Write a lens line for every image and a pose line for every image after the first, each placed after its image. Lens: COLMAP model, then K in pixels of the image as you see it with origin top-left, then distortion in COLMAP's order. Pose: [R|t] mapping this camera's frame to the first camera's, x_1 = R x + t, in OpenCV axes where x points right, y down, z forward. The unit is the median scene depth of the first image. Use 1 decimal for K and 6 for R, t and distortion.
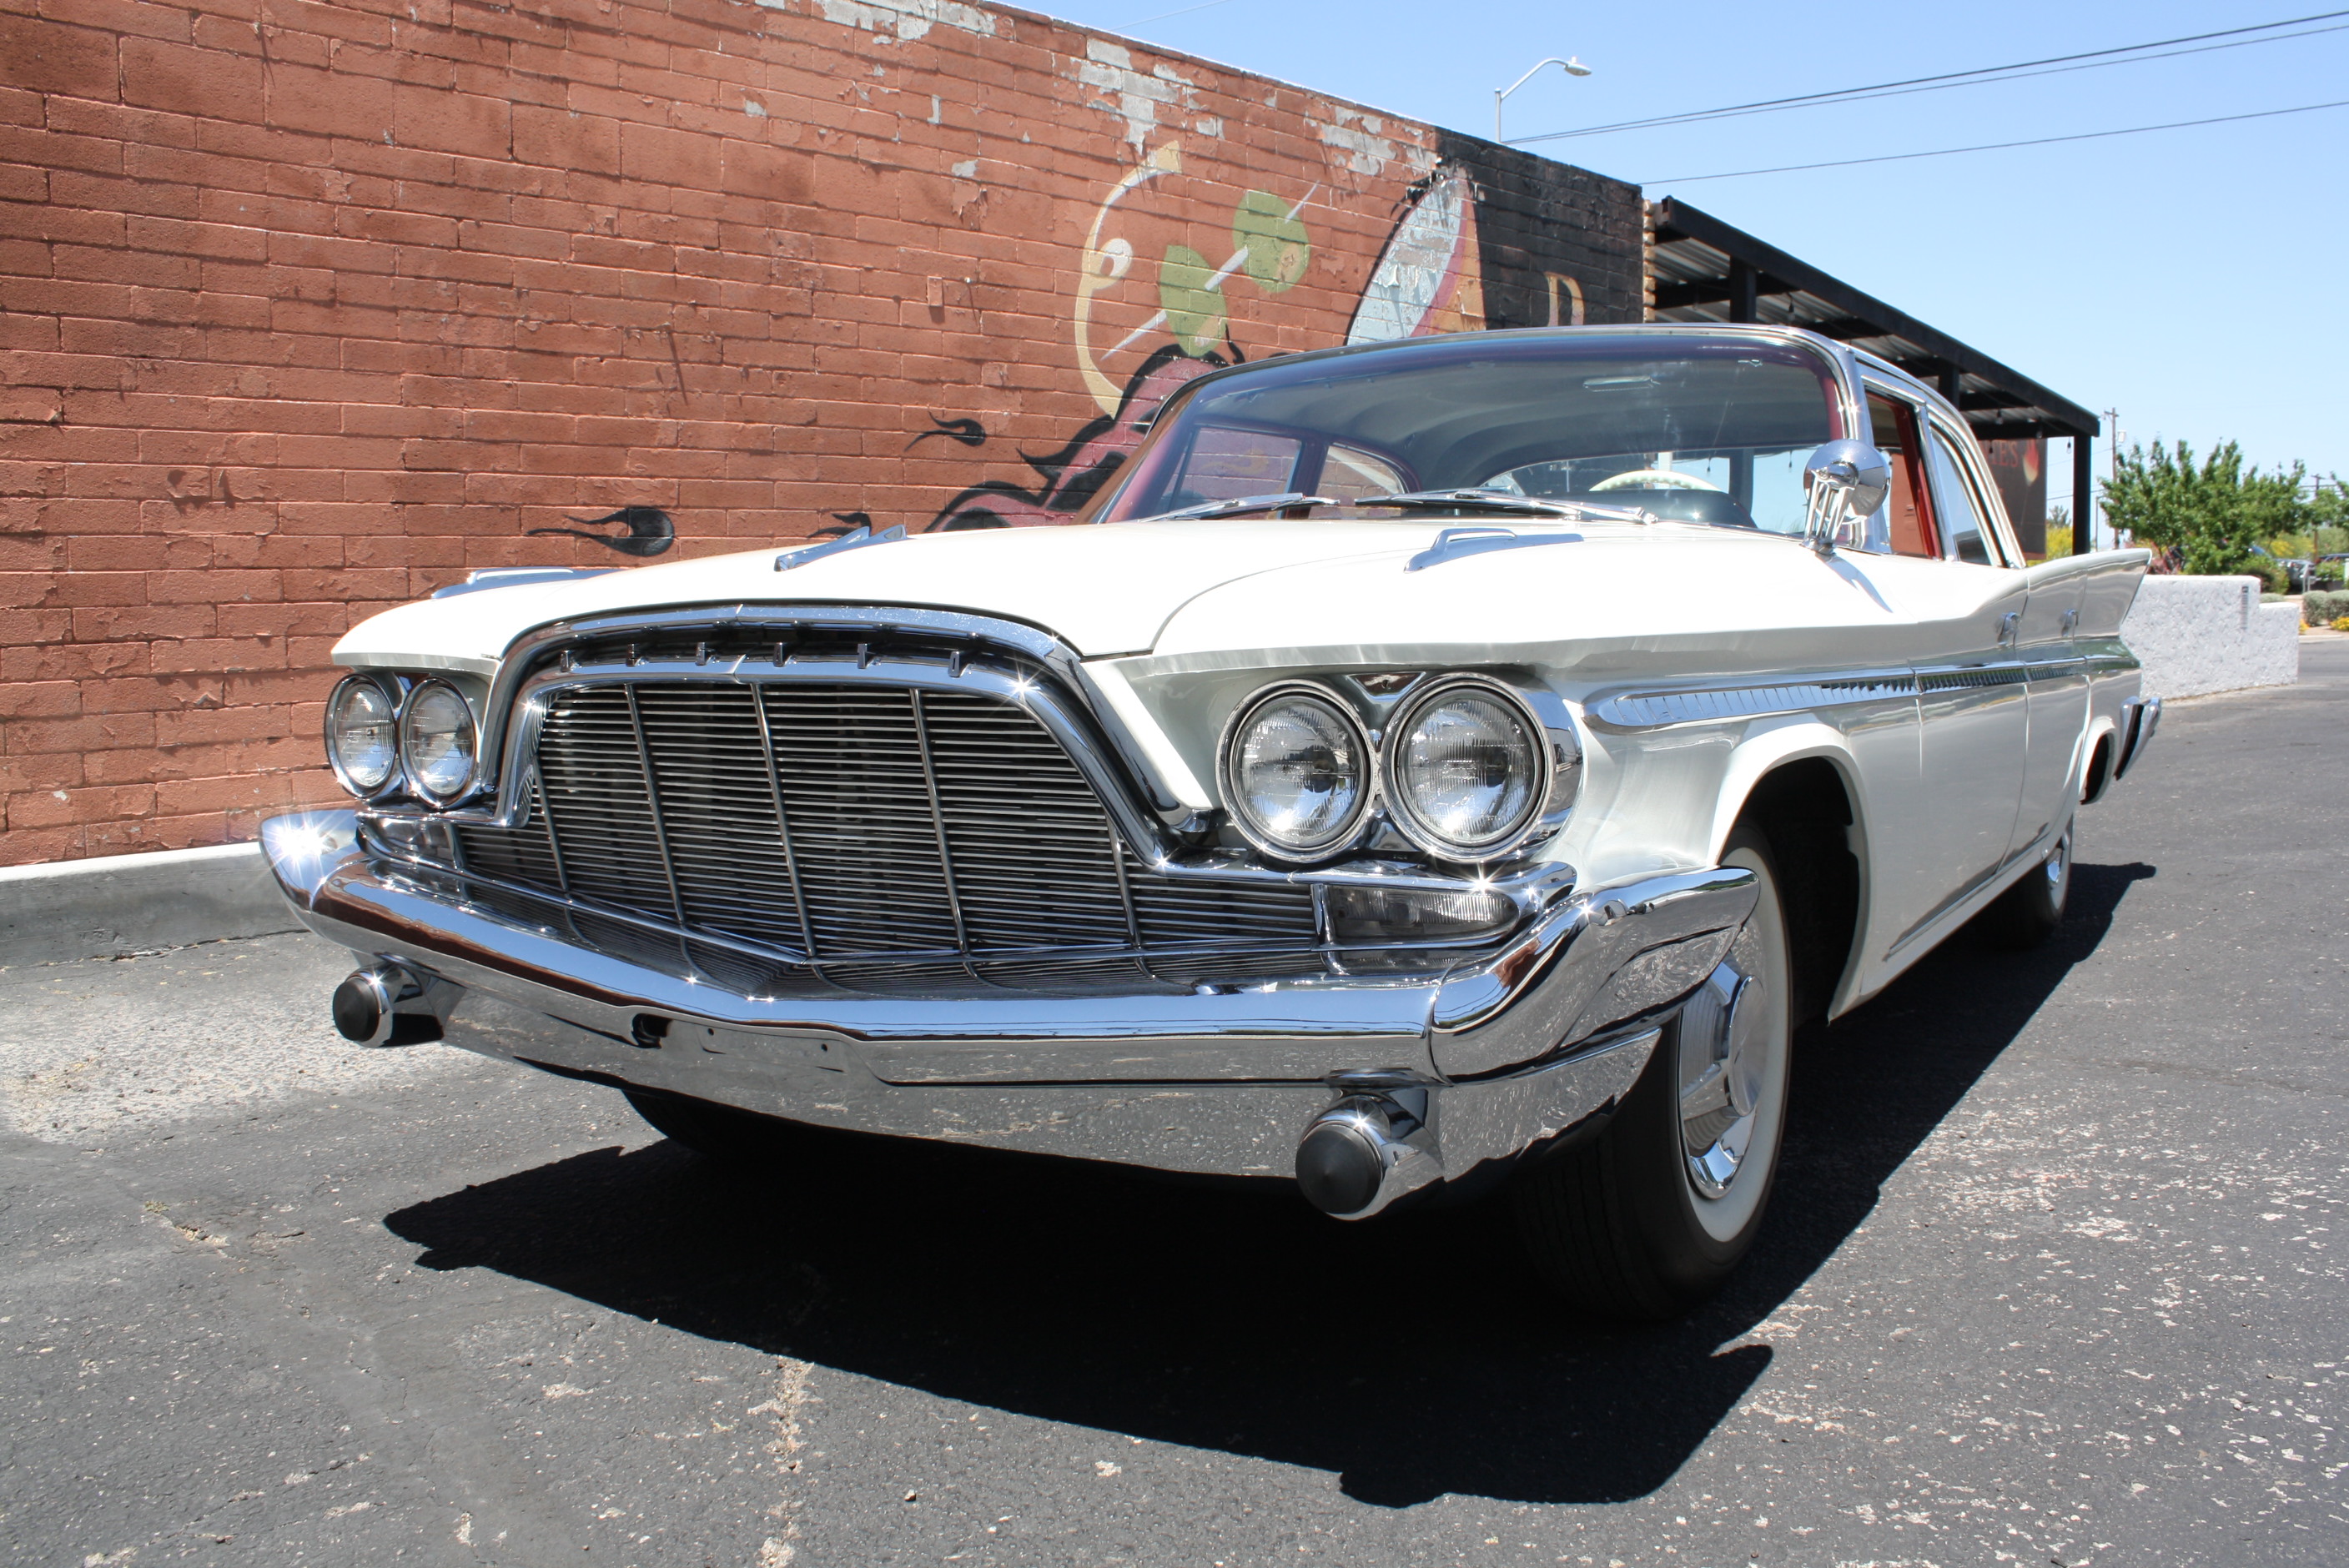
lens RADIAL K [[2004.0, 0, 1223.9], [0, 2004.0, 770.4], [0, 0, 1]] dist [-0.171070, 0.151195]
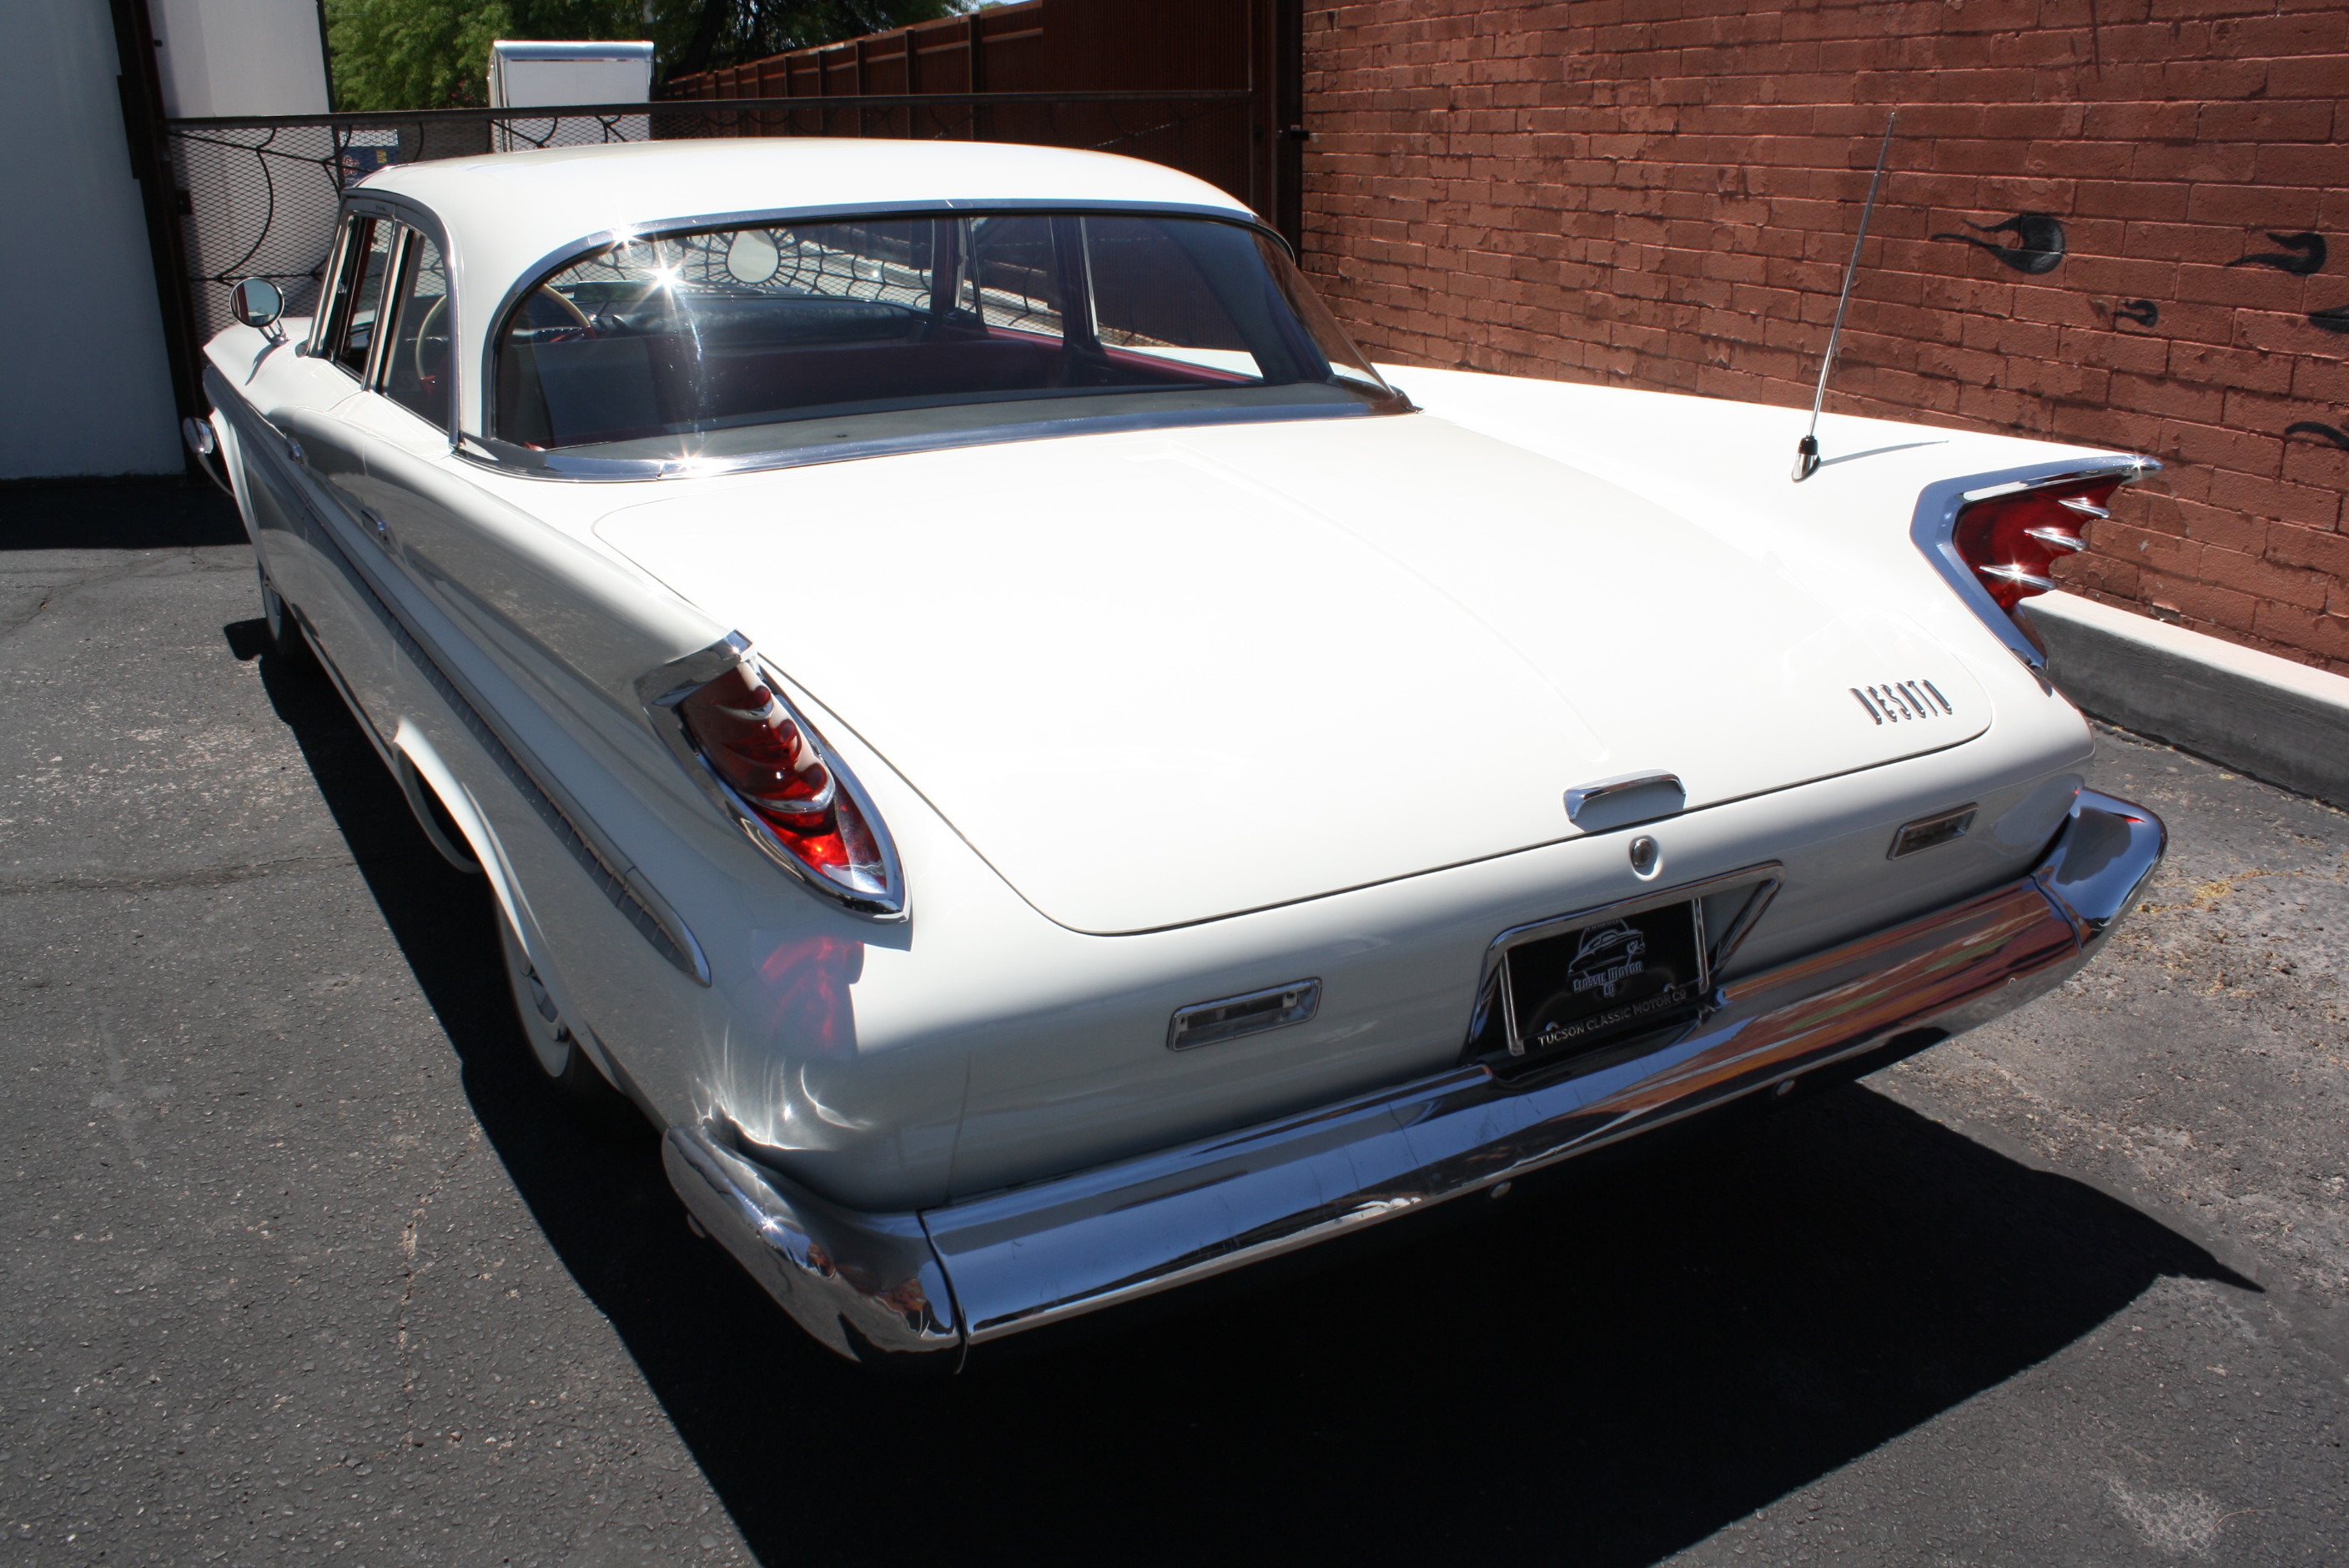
lens RADIAL K [[1984.8, 0, 1181.6], [0, 1984.8, 776.2], [0, 0, 1]] dist [-0.170491, 0.147364]
pose [[-0.472949, 0.289857, -0.832047, 0.652083], [-0.066064, 0.930014, 0.361537, -0.191069], [0.878610, 0.225957, -0.420700, 1.138591]]
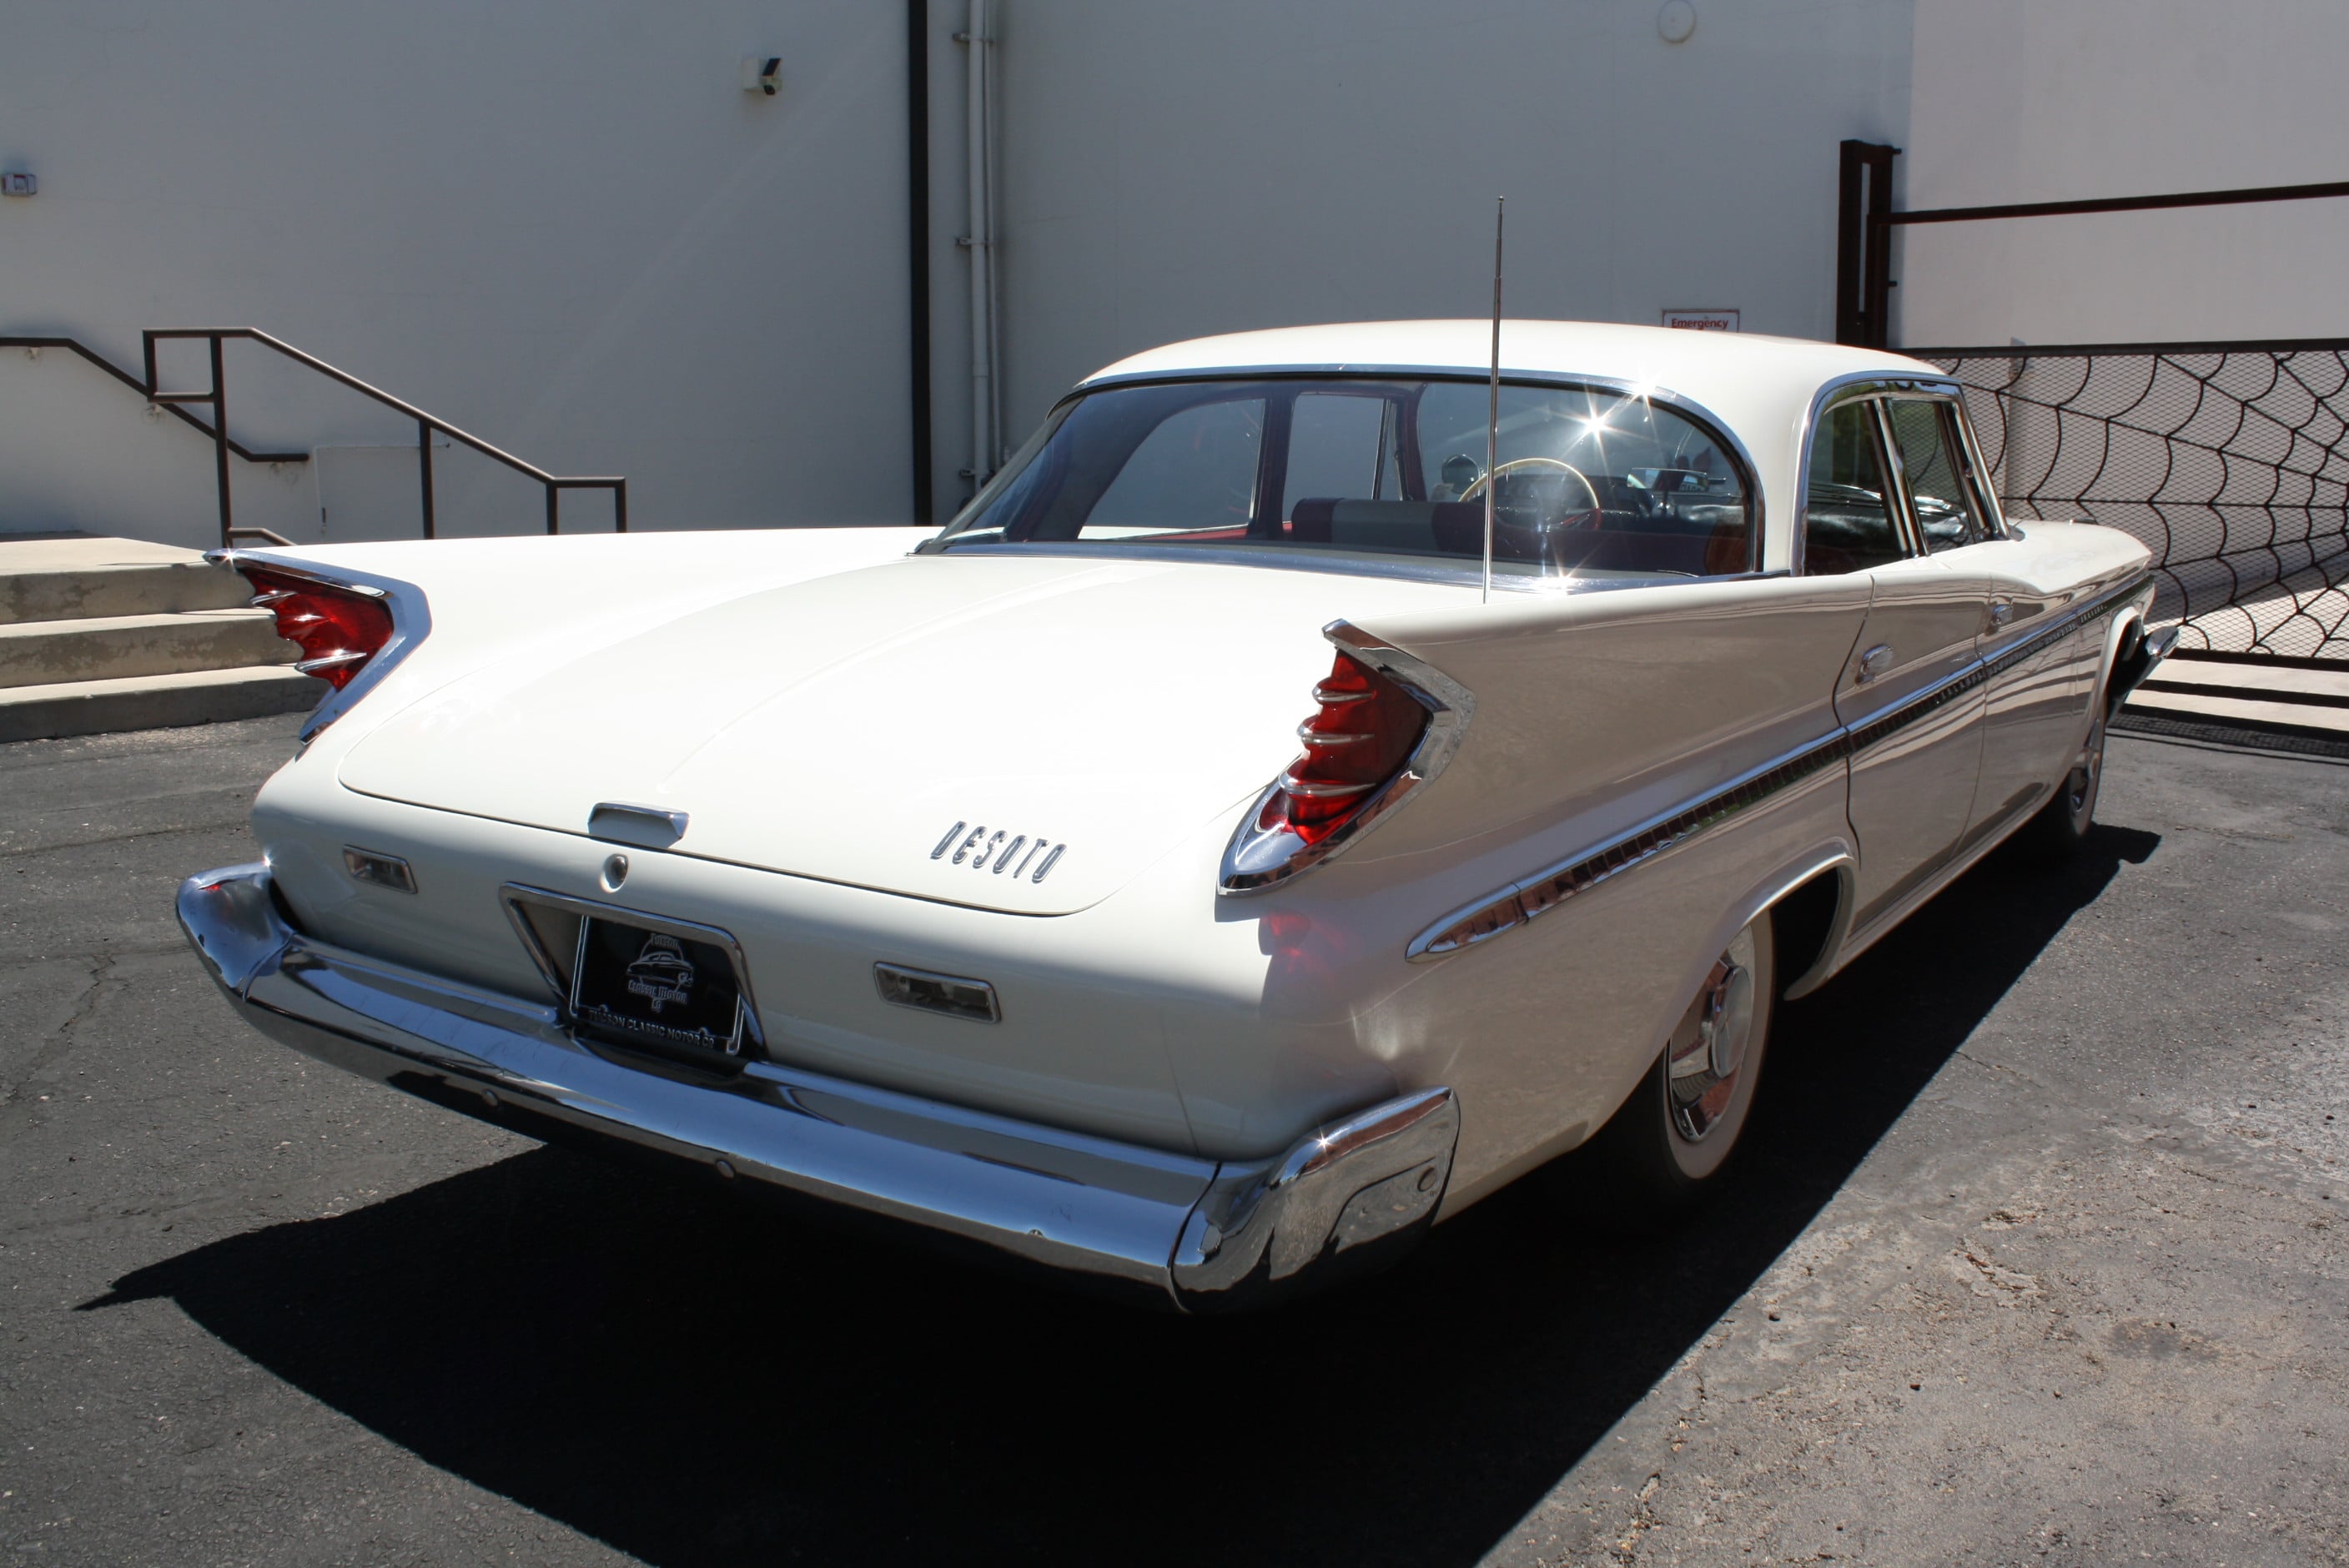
lens RADIAL K [[2025.8, 0, 1189.5], [0, 2025.8, 775.9], [0, 0, 1]] dist [-0.170139, 0.159621]
pose [[-0.998562, 0.001359, 0.053585, 0.220028], [0.015209, 0.965777, 0.258926, -0.177799], [-0.051399, 0.259369, -0.964410, 1.421801]]
